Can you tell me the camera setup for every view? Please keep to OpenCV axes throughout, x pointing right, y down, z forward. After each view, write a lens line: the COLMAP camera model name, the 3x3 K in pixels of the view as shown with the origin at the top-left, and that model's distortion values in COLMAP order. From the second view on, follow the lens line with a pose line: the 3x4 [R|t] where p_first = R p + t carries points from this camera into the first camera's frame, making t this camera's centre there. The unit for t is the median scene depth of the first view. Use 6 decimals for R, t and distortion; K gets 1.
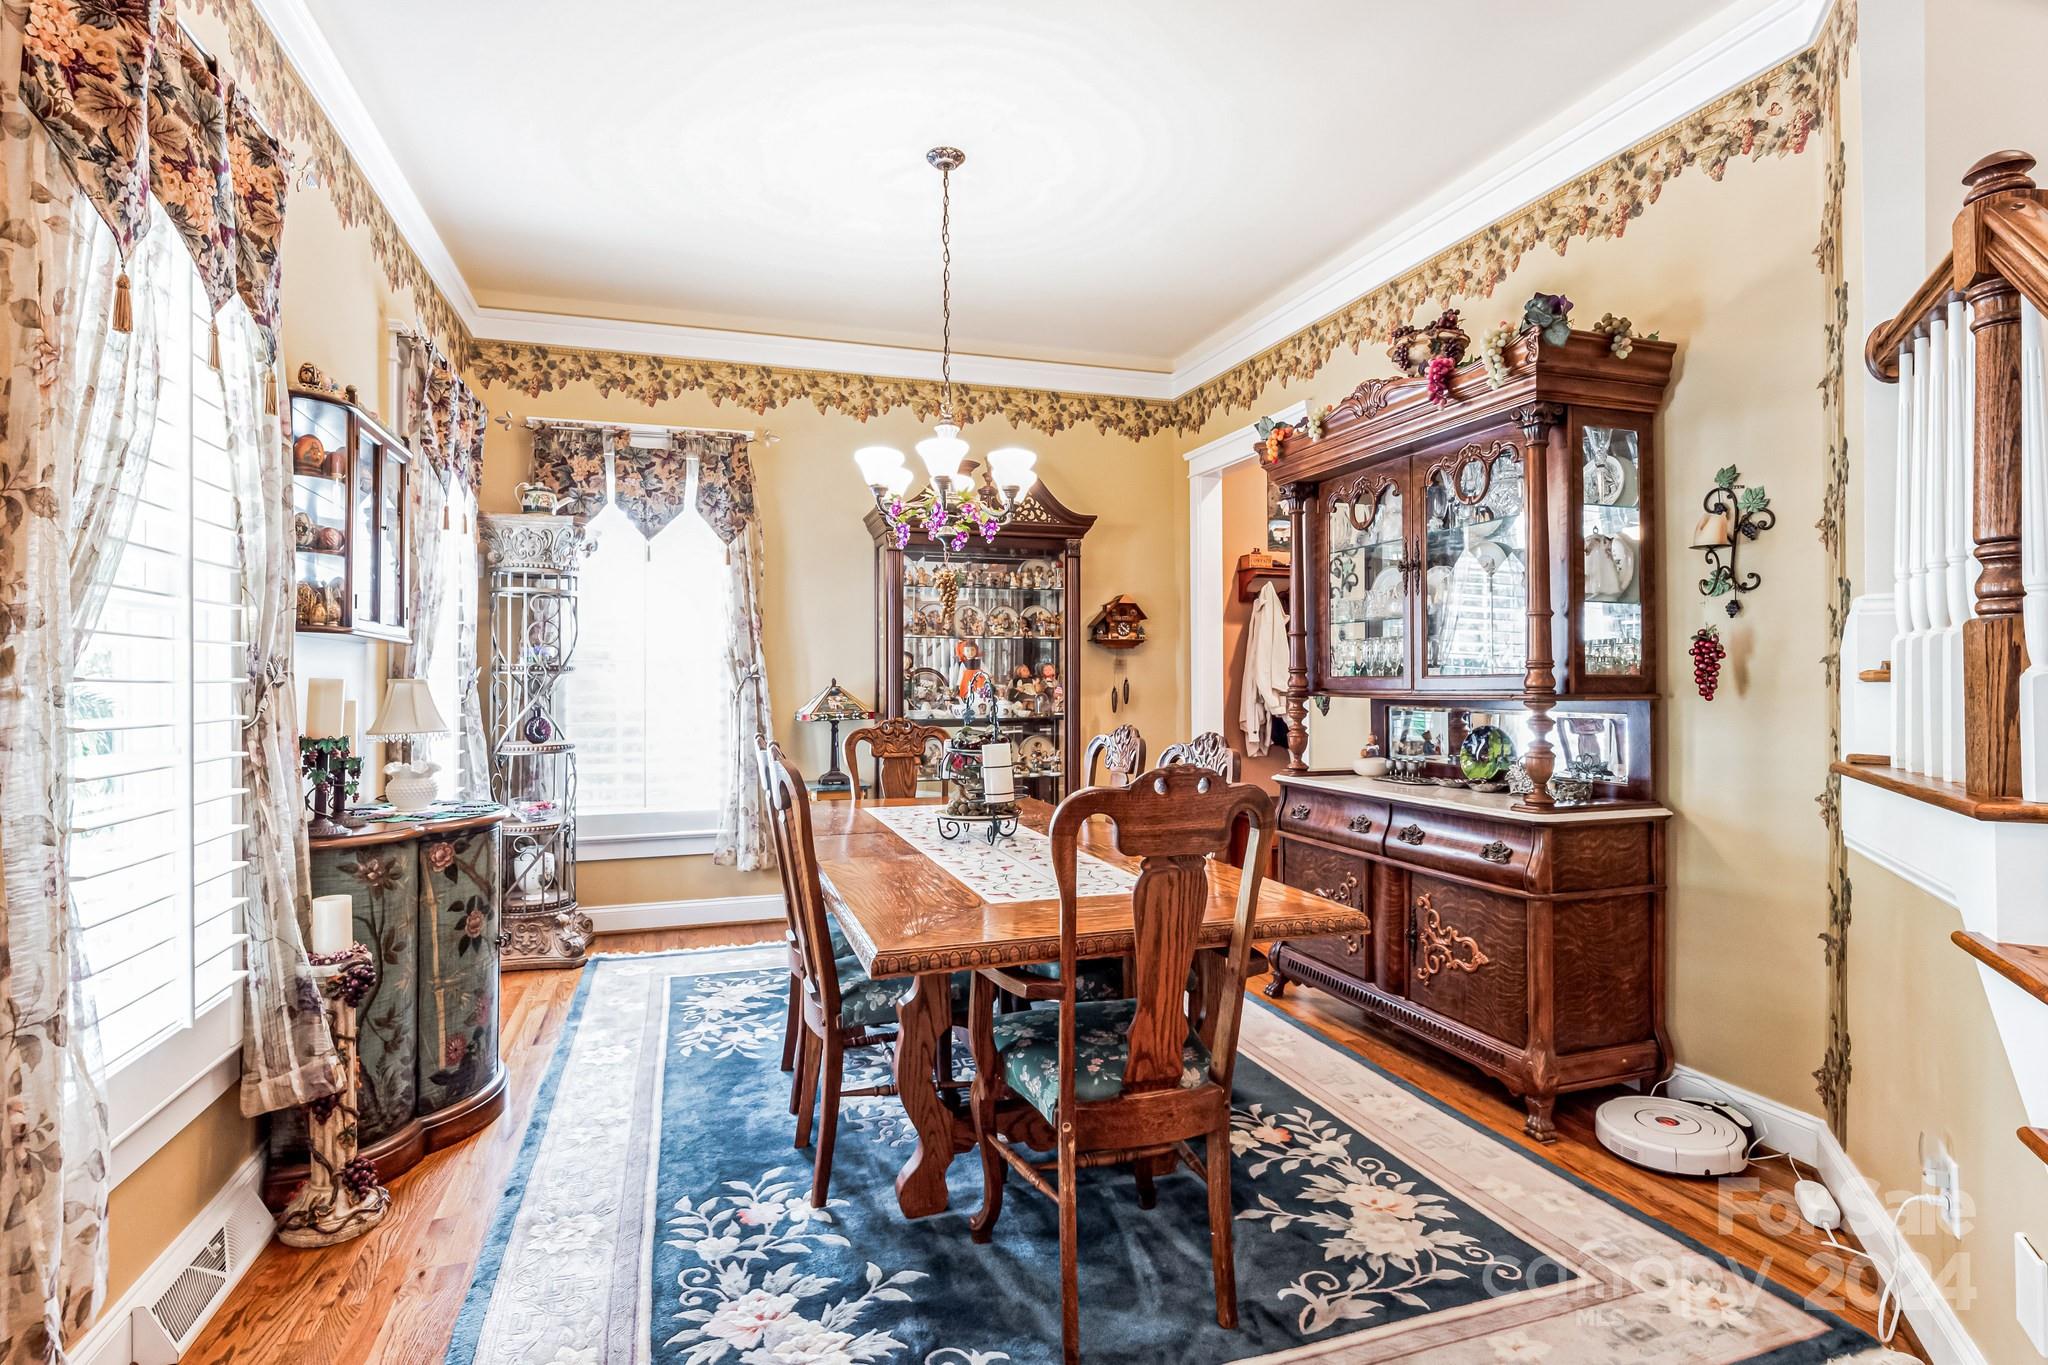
lens RADIAL K [[989.8, 0, 1022.1], [0, 989.8, 673.9], [0, 0, 1]] dist [-0.022187, 0.000754]
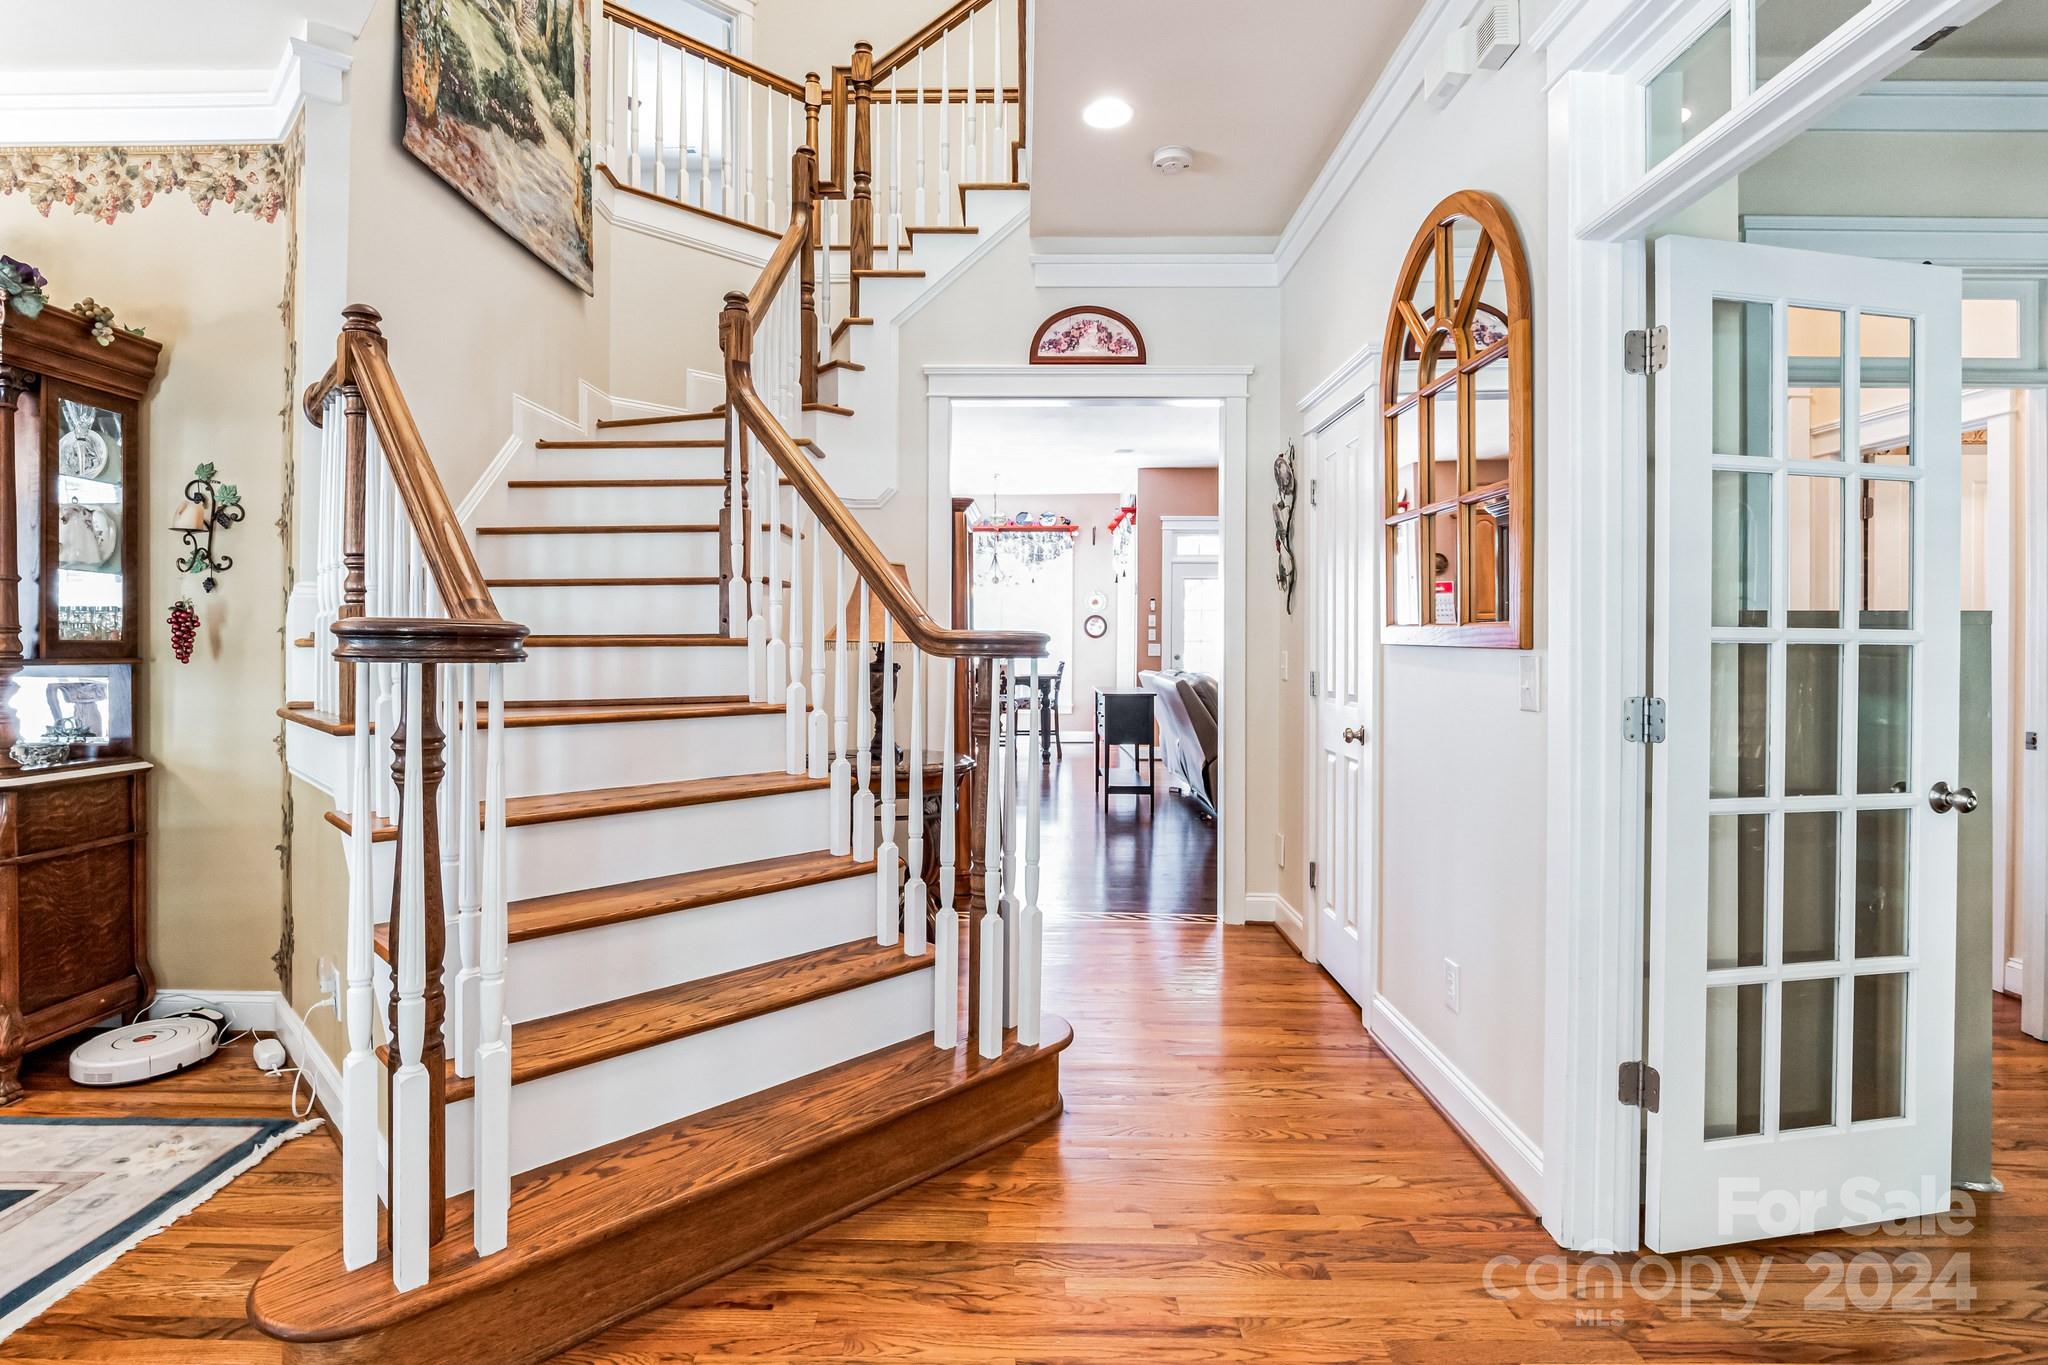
lens RADIAL K [[1010.4, 0, 994.7], [0, 1010.4, 651.1], [0, 0, 1]] dist [-0.016520, 0.001573]
pose [[0.326704, 0.001198, 0.945126, -0.100430], [-0.009886, 0.999949, 0.002150, 0.000768], [-0.945075, -0.010046, 0.326699, -0.286221]]
